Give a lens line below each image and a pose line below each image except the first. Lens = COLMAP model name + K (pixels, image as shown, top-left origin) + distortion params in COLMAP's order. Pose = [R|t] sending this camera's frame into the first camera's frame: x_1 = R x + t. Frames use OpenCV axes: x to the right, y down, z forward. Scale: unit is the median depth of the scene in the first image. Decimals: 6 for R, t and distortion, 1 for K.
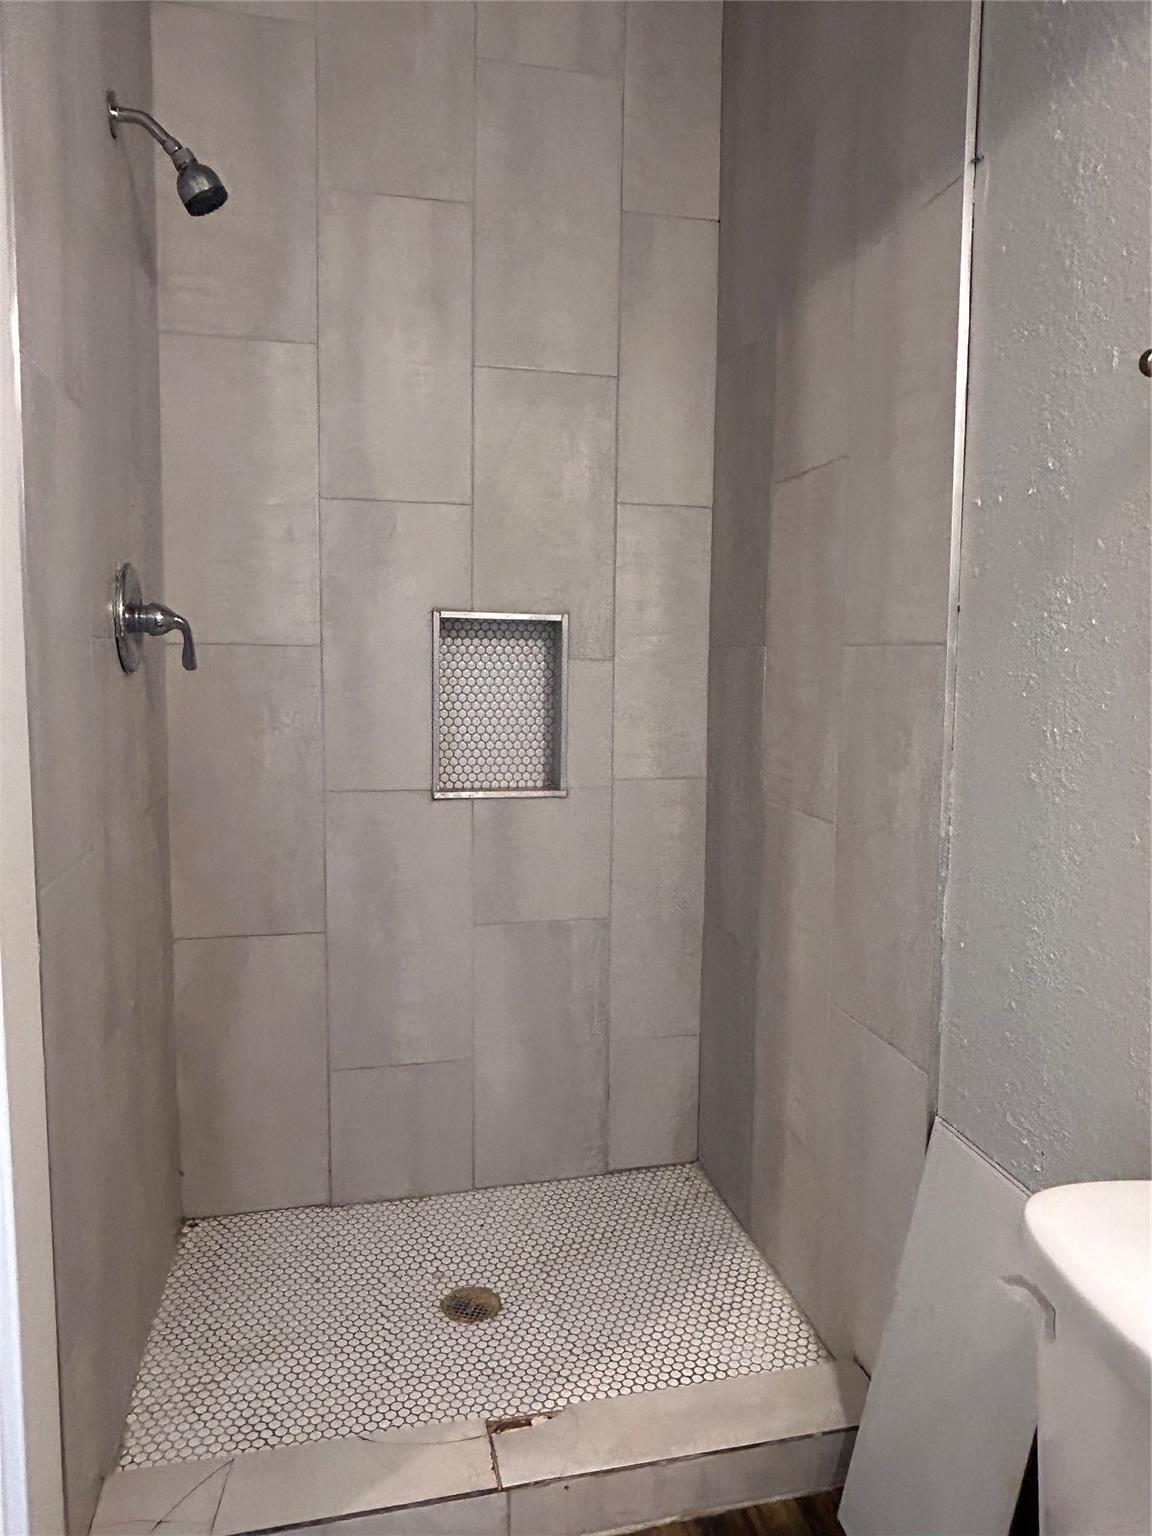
lens RADIAL K [[1003.9, 0, 571.9], [0, 1003.9, 771.6], [0, 0, 1]] dist [-0.016348, 0.000765]
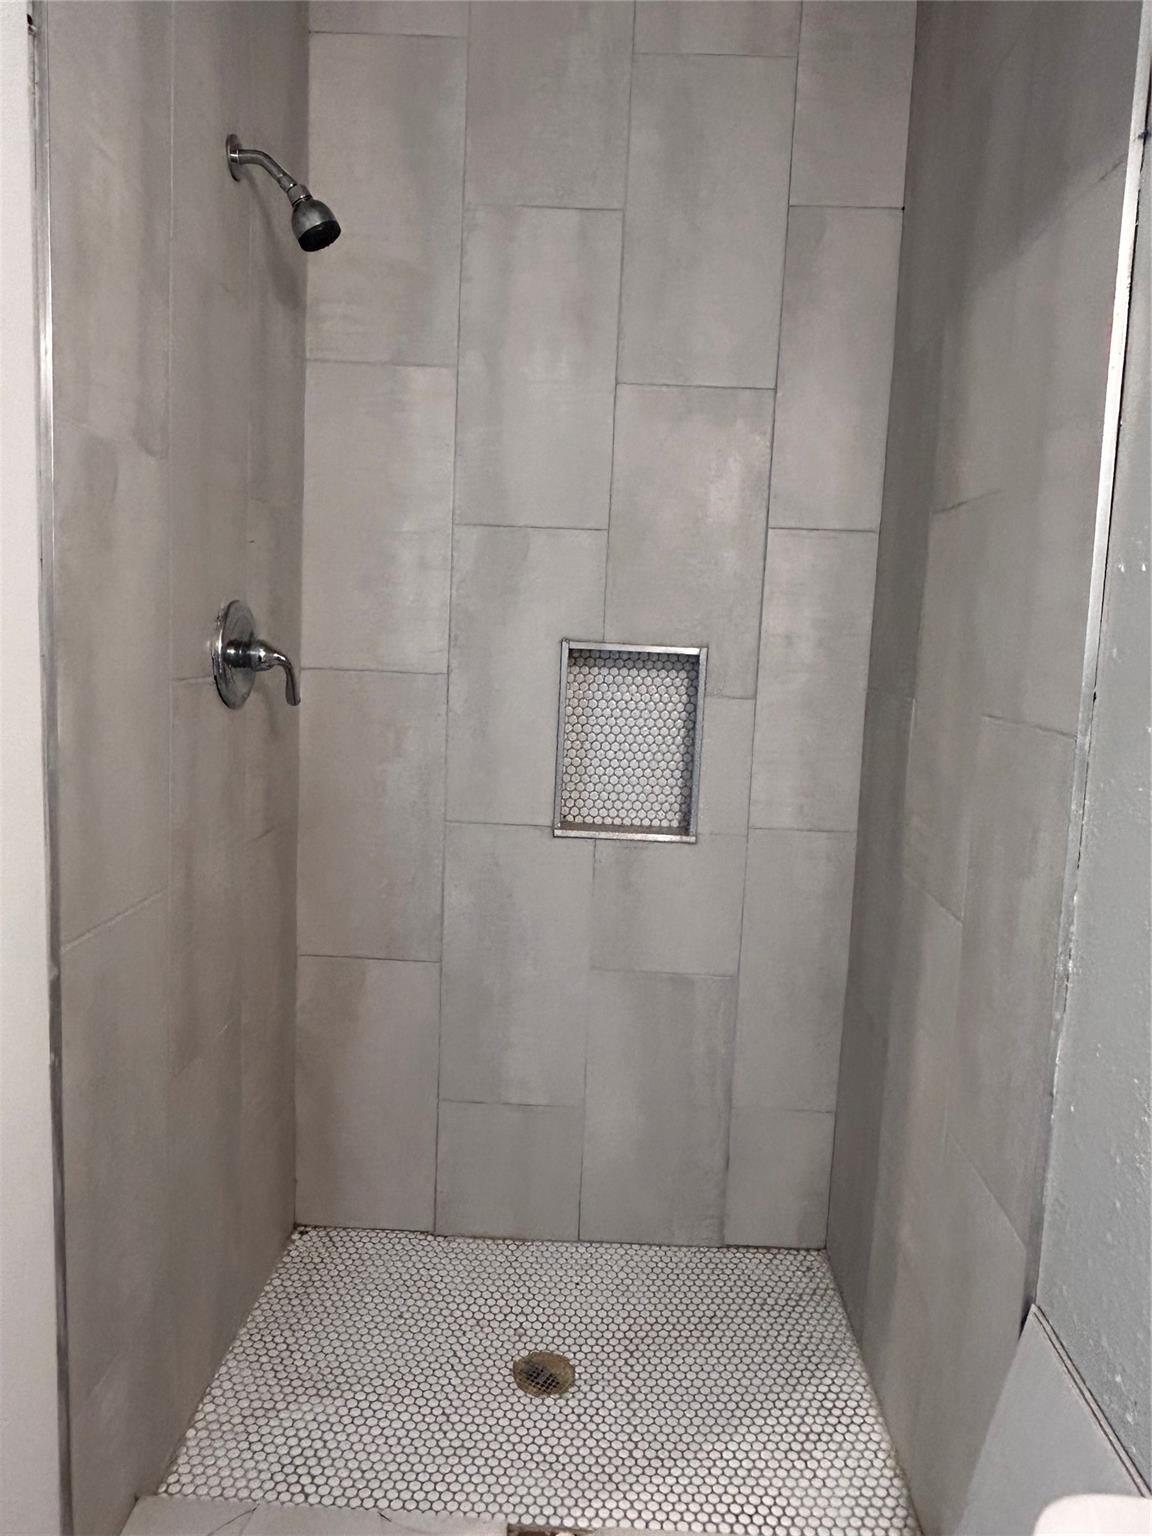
lens RADIAL K [[1003.9, 0, 579.0], [0, 1003.9, 761.4], [0, 0, 1]] dist [-0.016348, 0.000765]
pose [[0.968217, 0.059534, -0.242924, 0.118562], [-0.056821, 0.998219, 0.018168, -0.065544], [0.243573, -0.003787, 0.969875, 0.076448]]
